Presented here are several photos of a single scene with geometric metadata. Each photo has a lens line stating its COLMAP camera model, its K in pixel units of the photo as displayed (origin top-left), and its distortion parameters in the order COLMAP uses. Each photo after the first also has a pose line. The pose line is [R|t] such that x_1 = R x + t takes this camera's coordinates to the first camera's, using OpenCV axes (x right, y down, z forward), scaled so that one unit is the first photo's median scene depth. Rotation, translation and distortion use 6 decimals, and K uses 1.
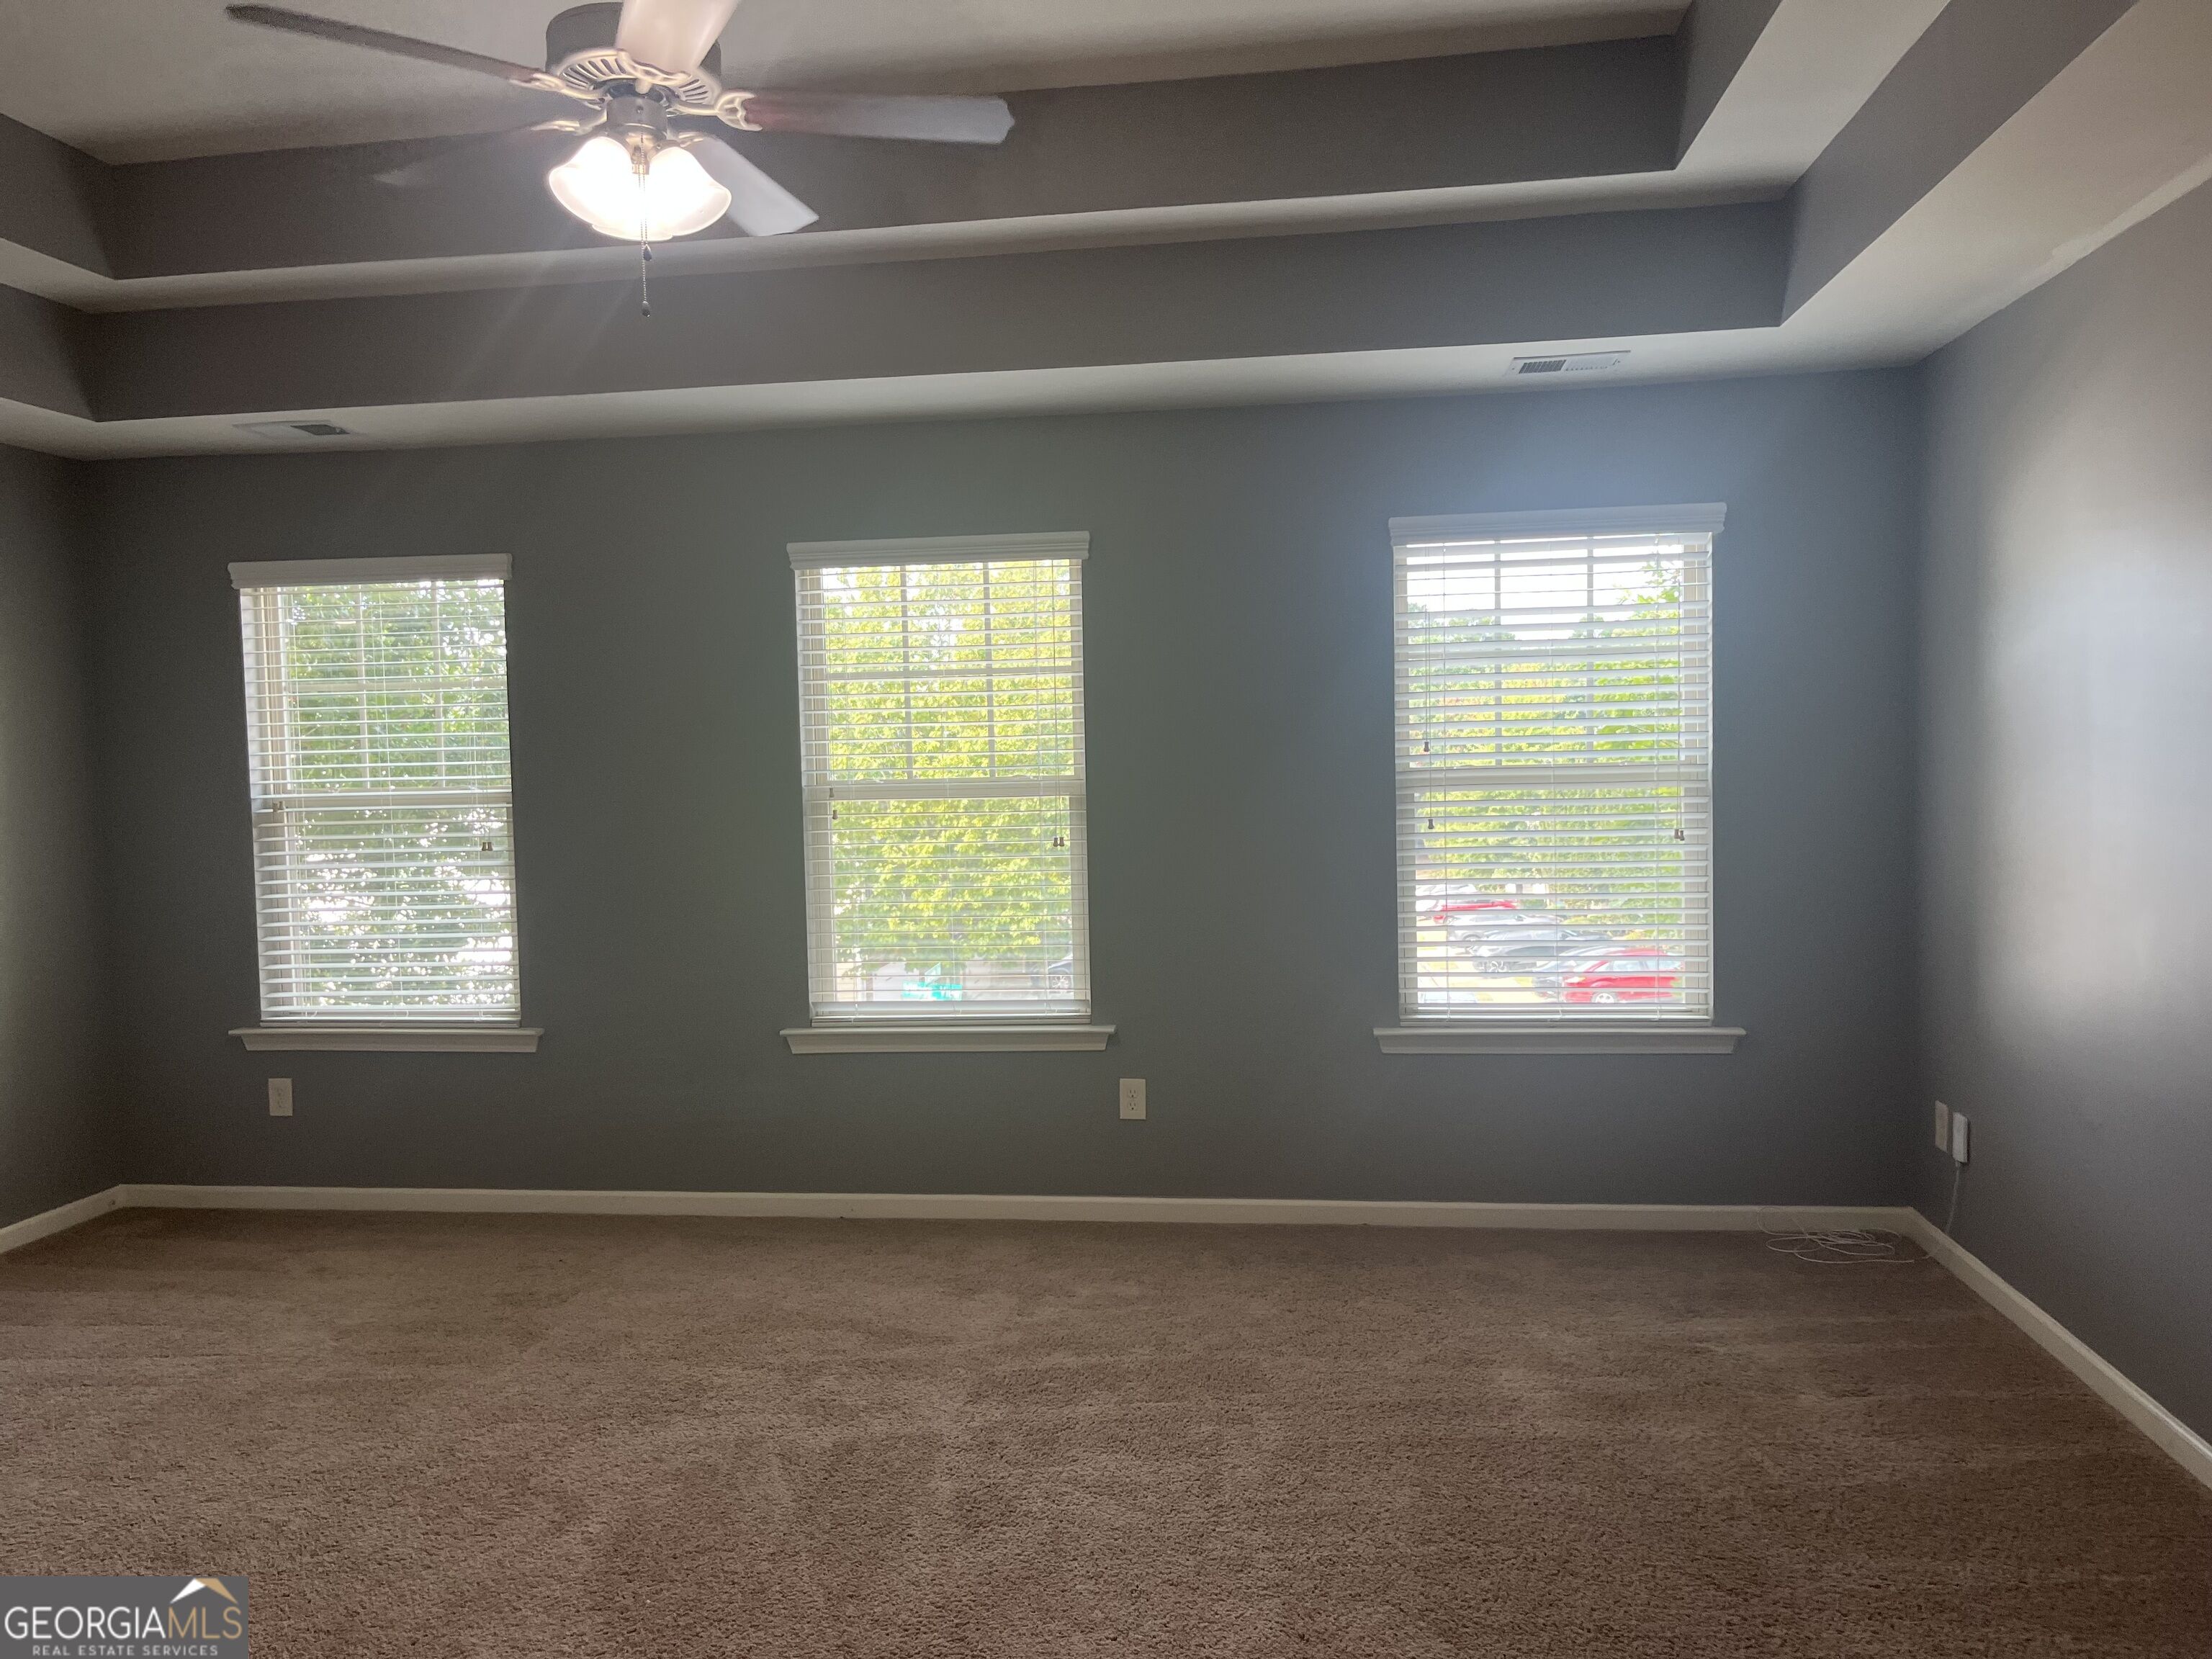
lens RADIAL K [[1681.6, 0, 1100.0], [0, 1681.6, 845.8], [0, 0, 1]] dist [0.063135, -0.085244]
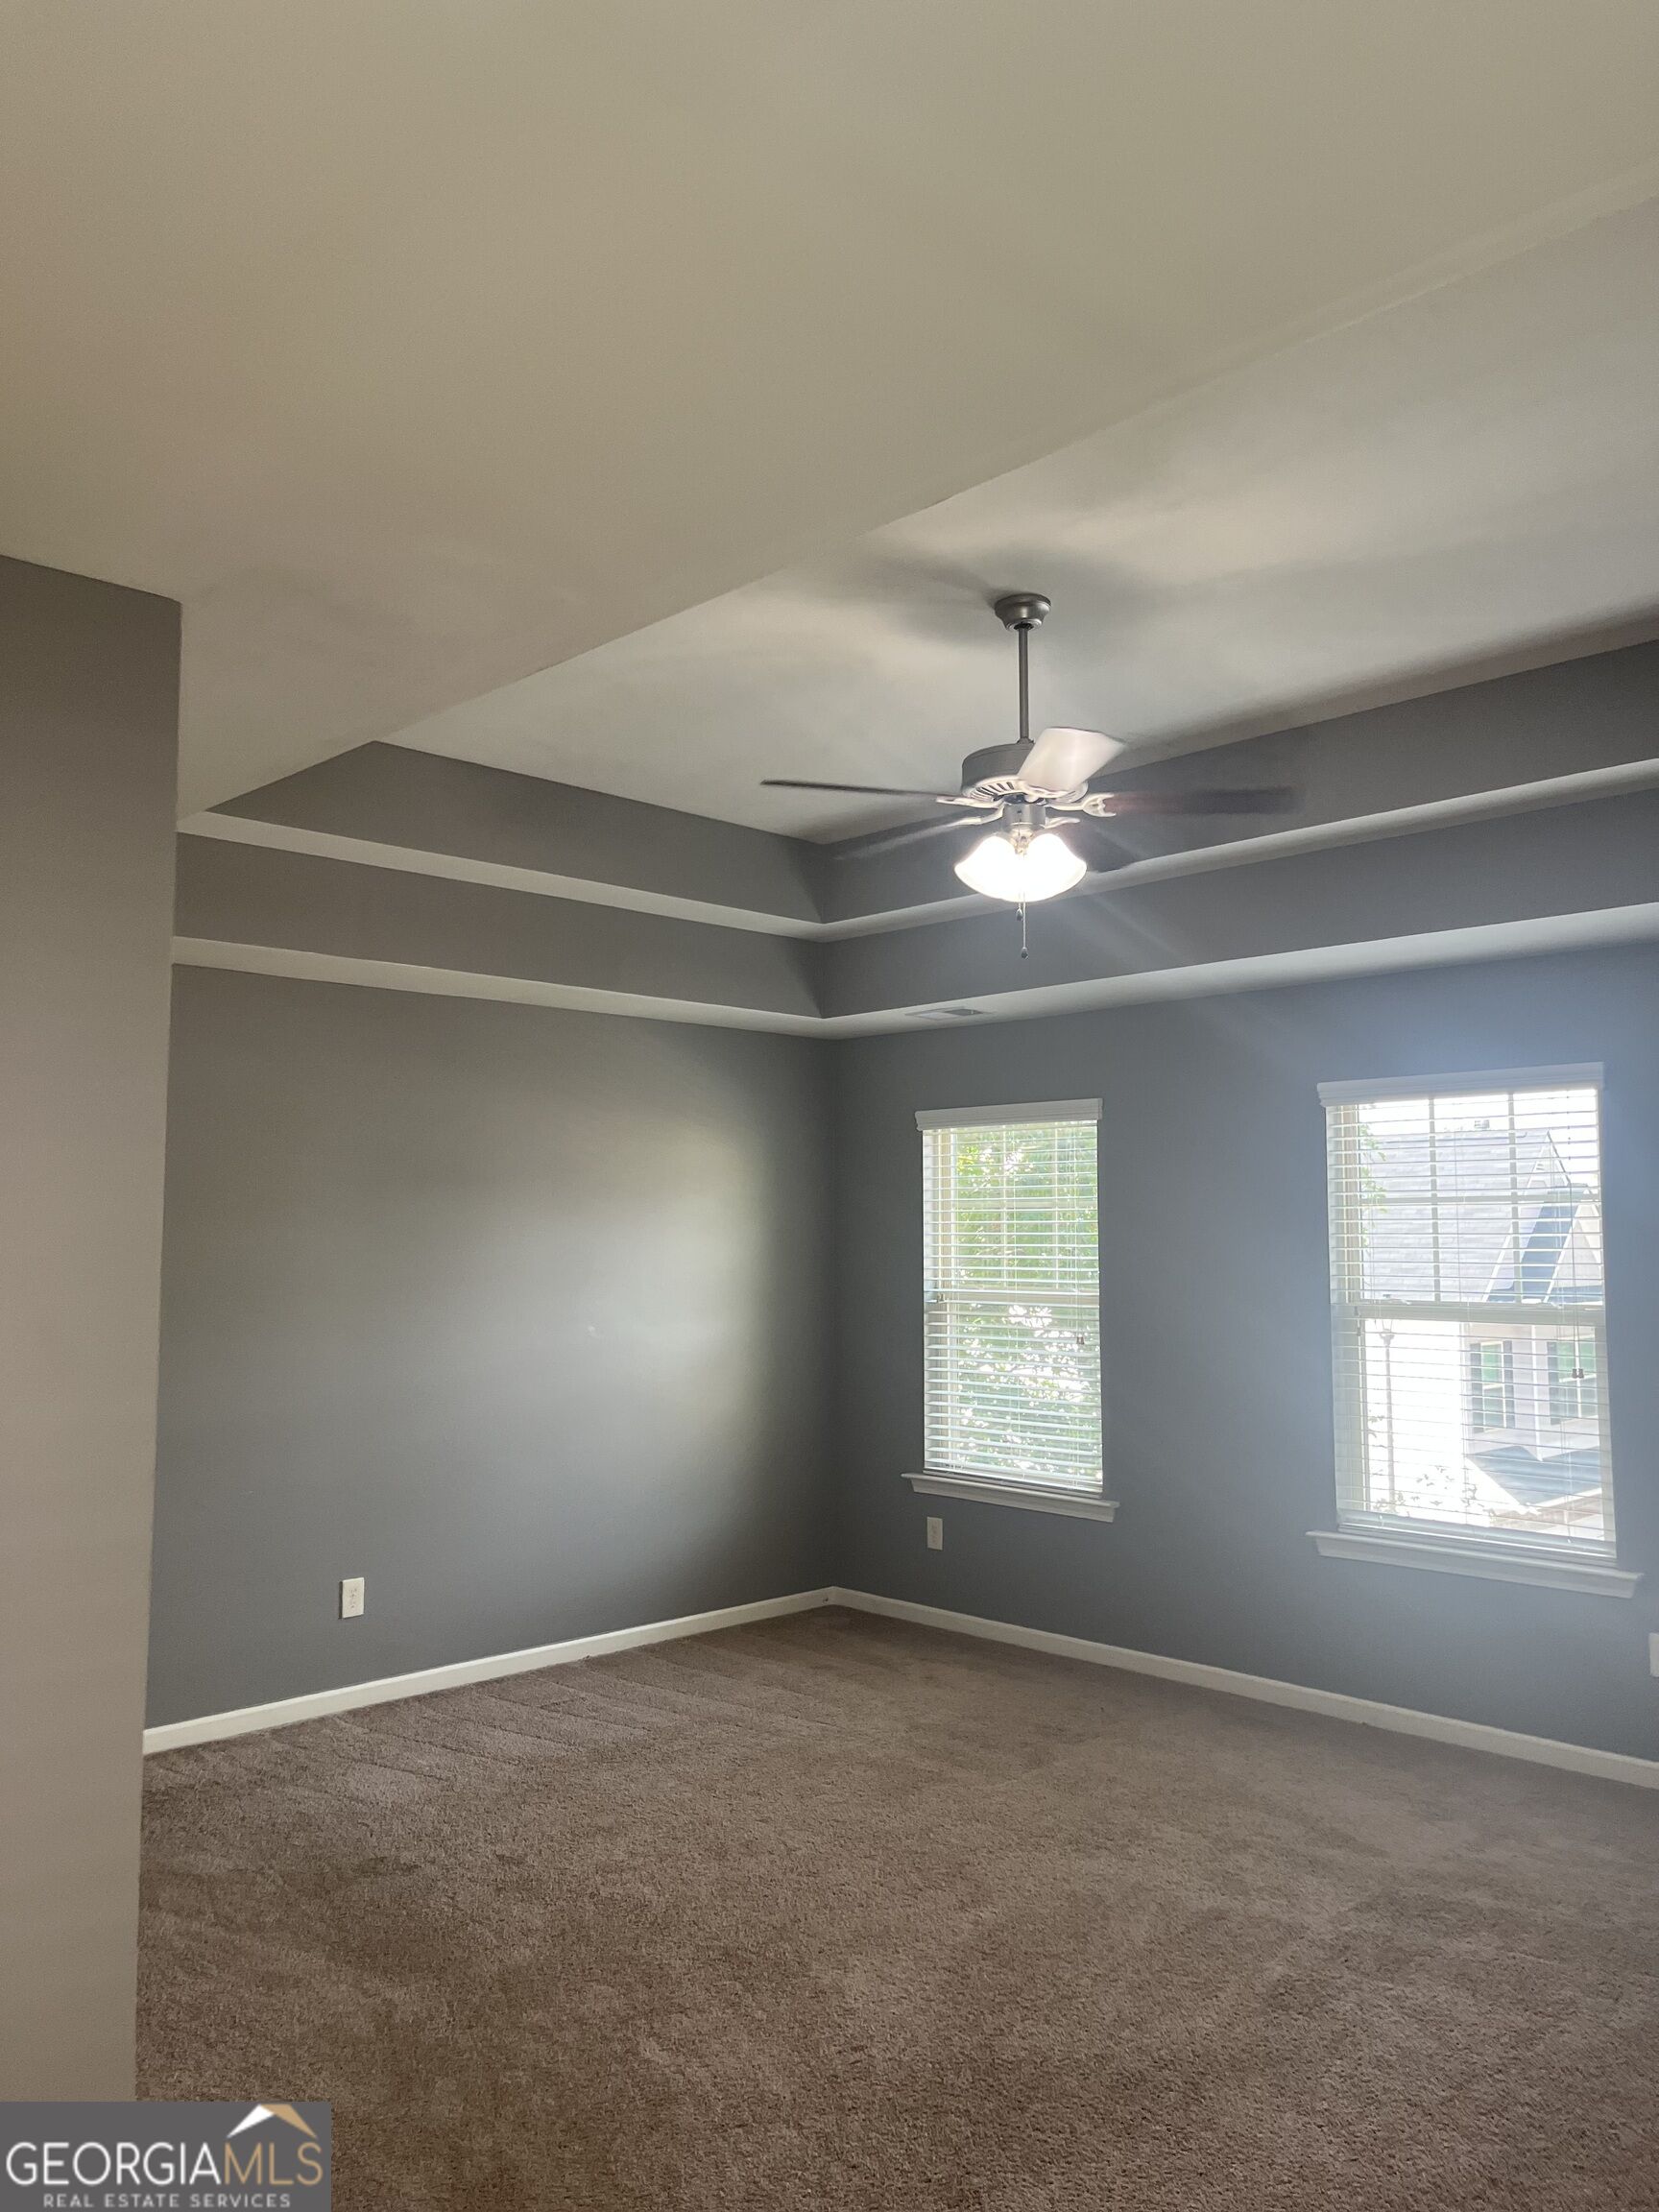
lens RADIAL K [[1681.6, 0, 818.7], [0, 1681.6, 1092.1], [0, 0, 1]] dist [0.063135, -0.085244]
pose [[0.788513, -0.030479, -0.614263, 0.260835], [-0.055069, 0.991260, -0.119877, -0.023339], [0.612548, 0.128351, 0.779943, -0.074339]]
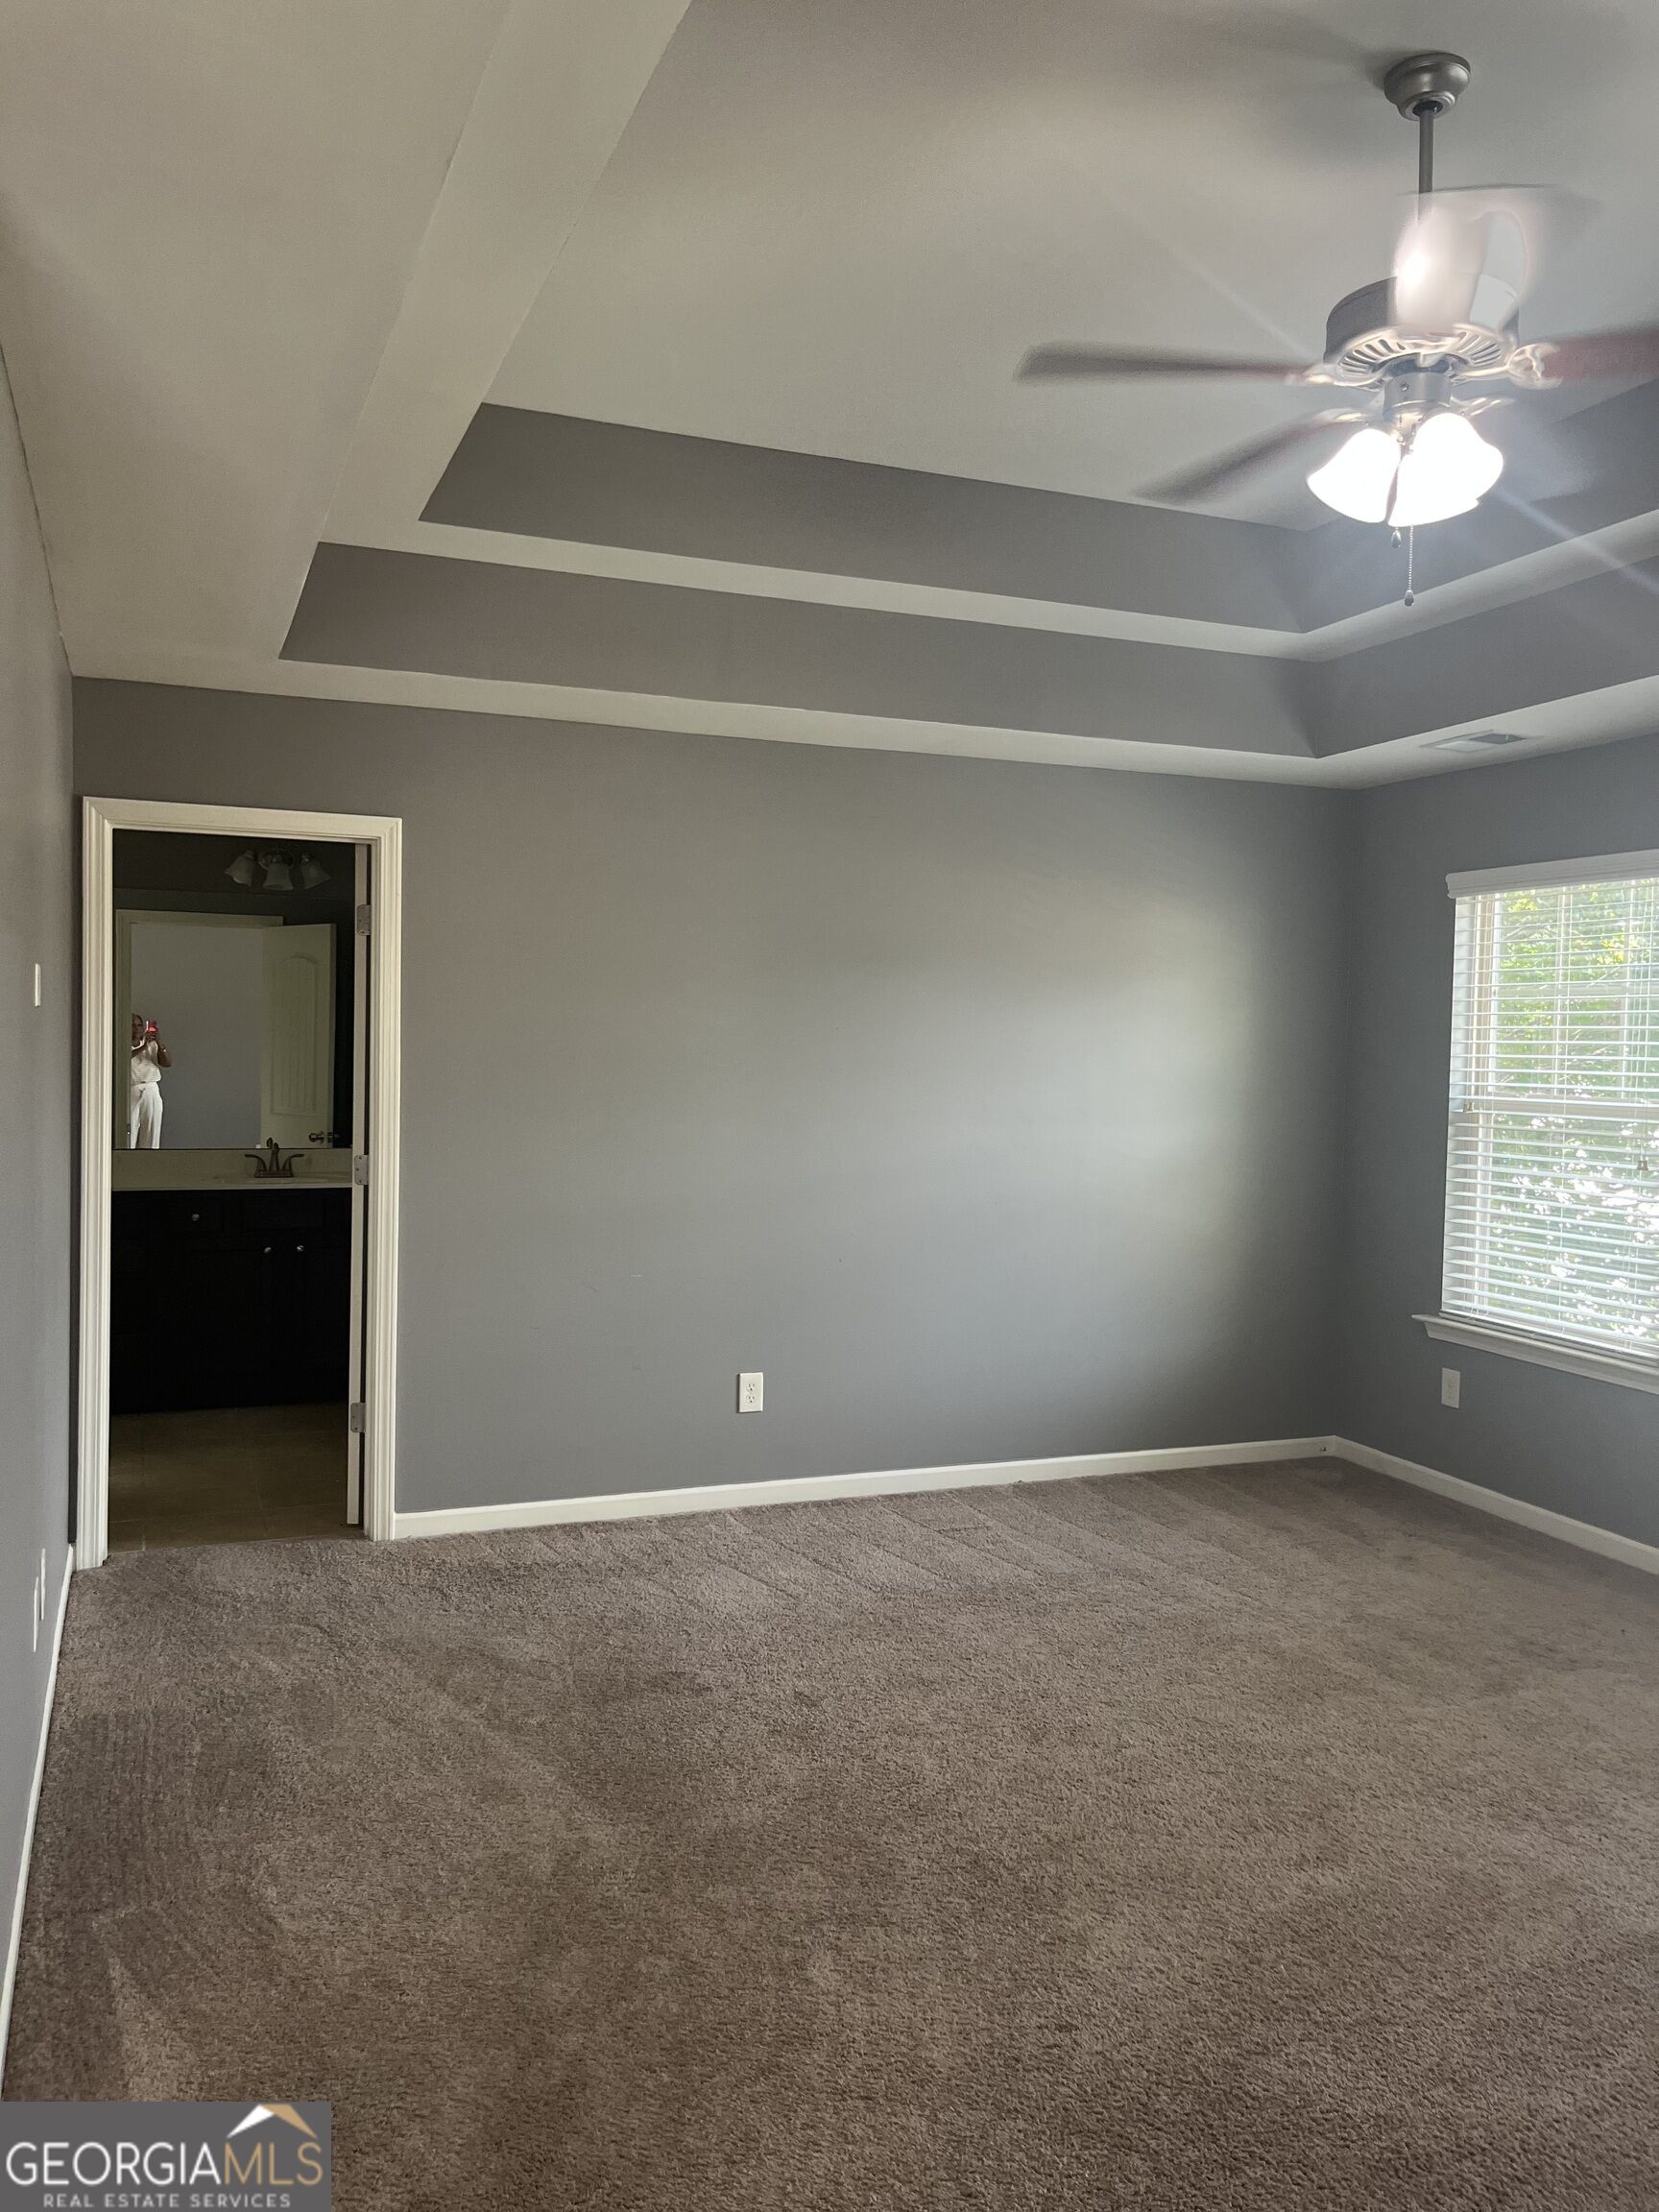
lens RADIAL K [[1681.6, 0, 824.0], [0, 1681.6, 1099.9], [0, 0, 1]] dist [0.063135, -0.085244]
pose [[0.487123, 0.063161, -0.871046, 0.252888], [-0.084244, 0.996128, 0.025118, -0.023381], [0.869261, 0.061145, 0.490558, 0.179744]]
